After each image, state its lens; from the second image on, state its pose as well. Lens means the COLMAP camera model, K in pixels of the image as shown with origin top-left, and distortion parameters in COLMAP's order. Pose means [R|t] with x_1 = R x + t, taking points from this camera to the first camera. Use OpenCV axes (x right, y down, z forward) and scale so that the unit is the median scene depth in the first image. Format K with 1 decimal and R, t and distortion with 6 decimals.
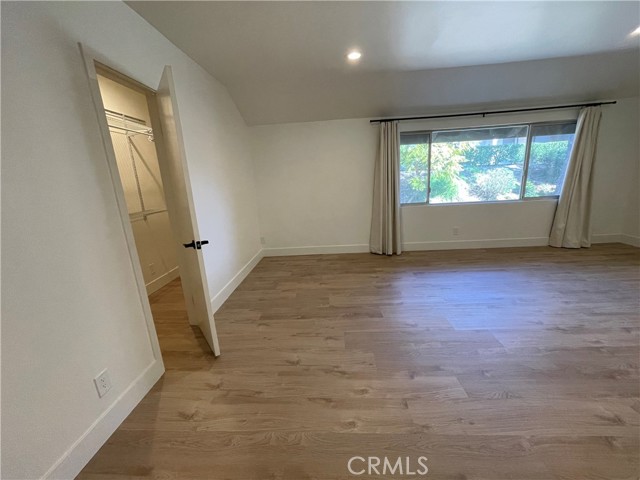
lens RADIAL K [[262.1, 0, 320.0], [0, 262.1, 240.0], [0, 0, 1]] dist [0.010039, -0.000283]
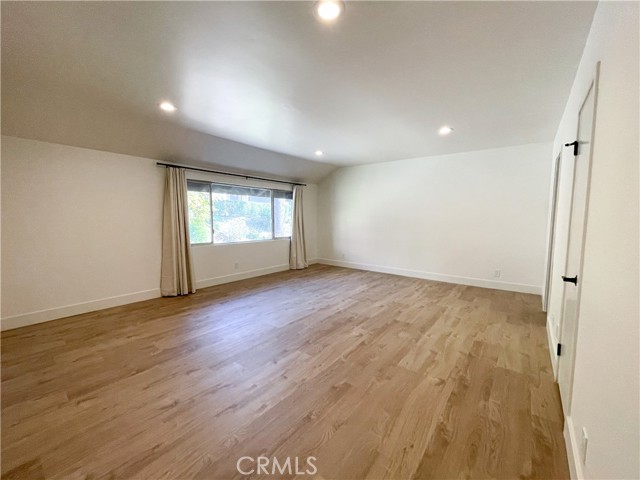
lens RADIAL K [[262.1, 0, 320.0], [0, 262.1, 240.0], [0, 0, 1]] dist [0.010039, -0.000283]
pose [[0.584120, -0.013609, 0.811553, -0.265074], [0.160382, 0.982081, -0.098968, 0.036375], [-0.795664, 0.187968, 0.575836, -0.025058]]
